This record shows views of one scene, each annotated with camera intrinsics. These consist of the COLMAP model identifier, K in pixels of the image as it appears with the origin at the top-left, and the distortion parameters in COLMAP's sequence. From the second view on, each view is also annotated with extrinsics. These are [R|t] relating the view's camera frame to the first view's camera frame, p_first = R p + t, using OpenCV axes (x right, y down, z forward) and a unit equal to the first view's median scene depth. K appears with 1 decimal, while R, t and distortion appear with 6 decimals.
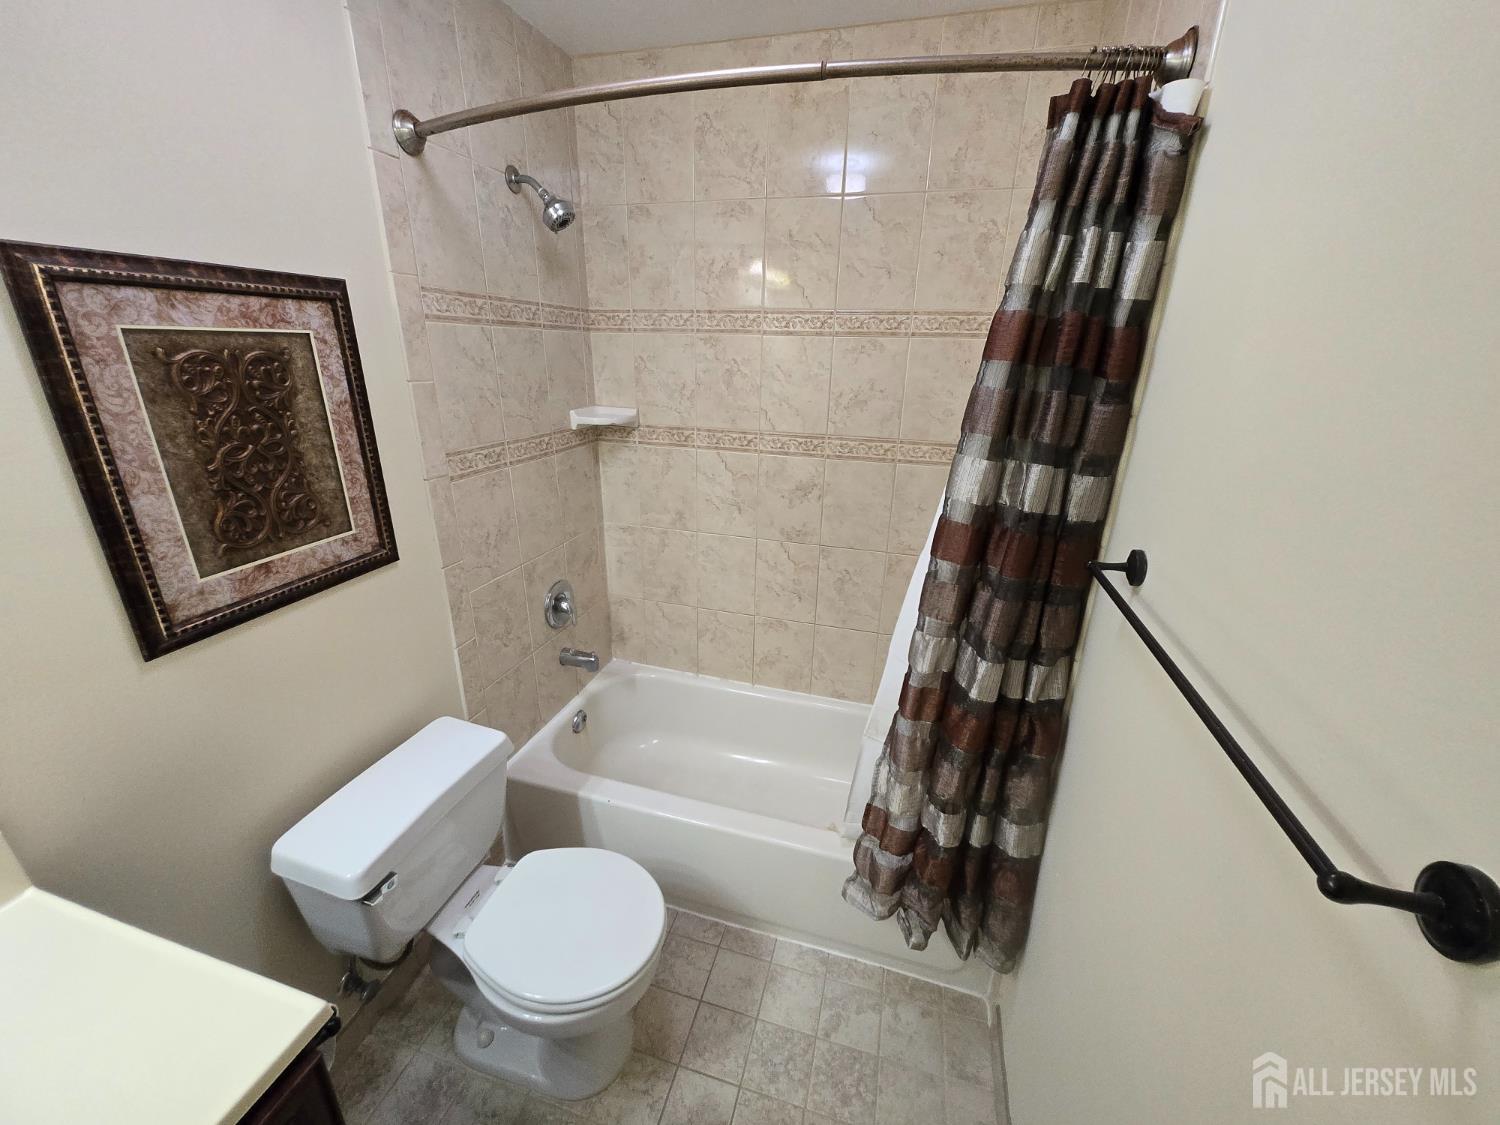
lens RADIAL K [[586.0, 0, 749.7], [0, 586.0, 561.4], [0, 0, 1]] dist [-0.000362, -0.001543]
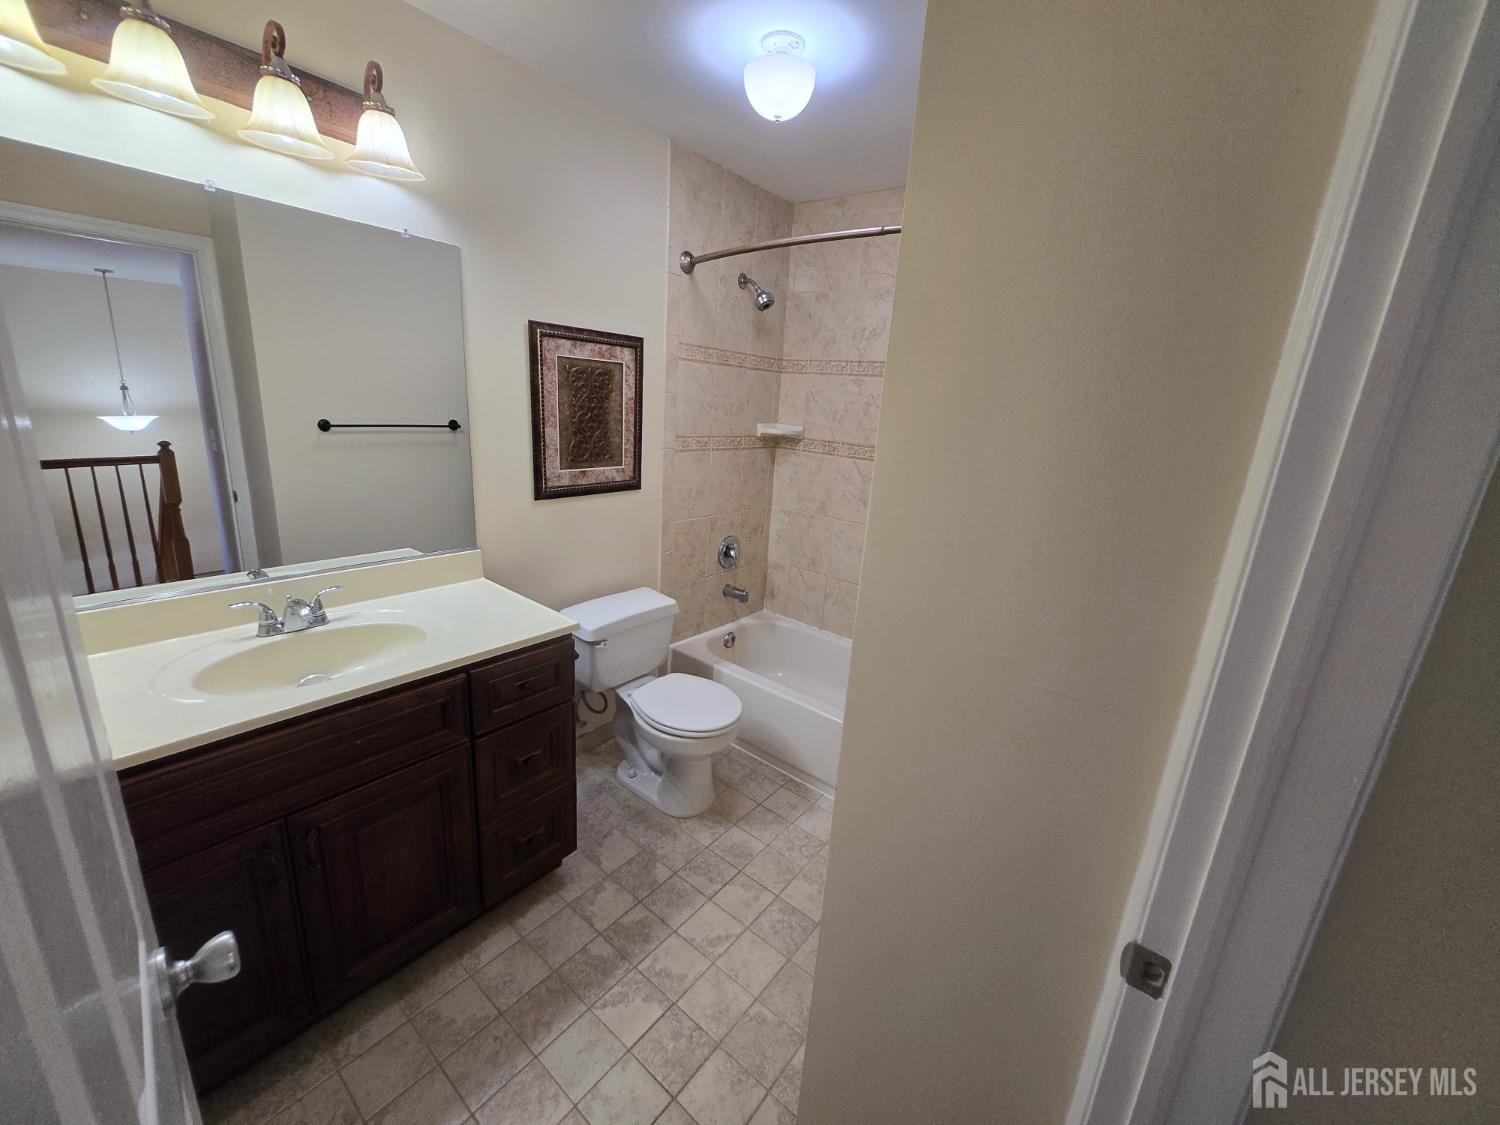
lens RADIAL K [[586.0, 0, 750.8], [0, 586.0, 559.1], [0, 0, 1]] dist [-0.000362, -0.001543]
pose [[0.923342, 0.140132, -0.357495, 0.356584], [-0.173663, 0.982768, -0.063311, 0.247470], [0.342463, 0.120541, 0.931767, -0.492720]]
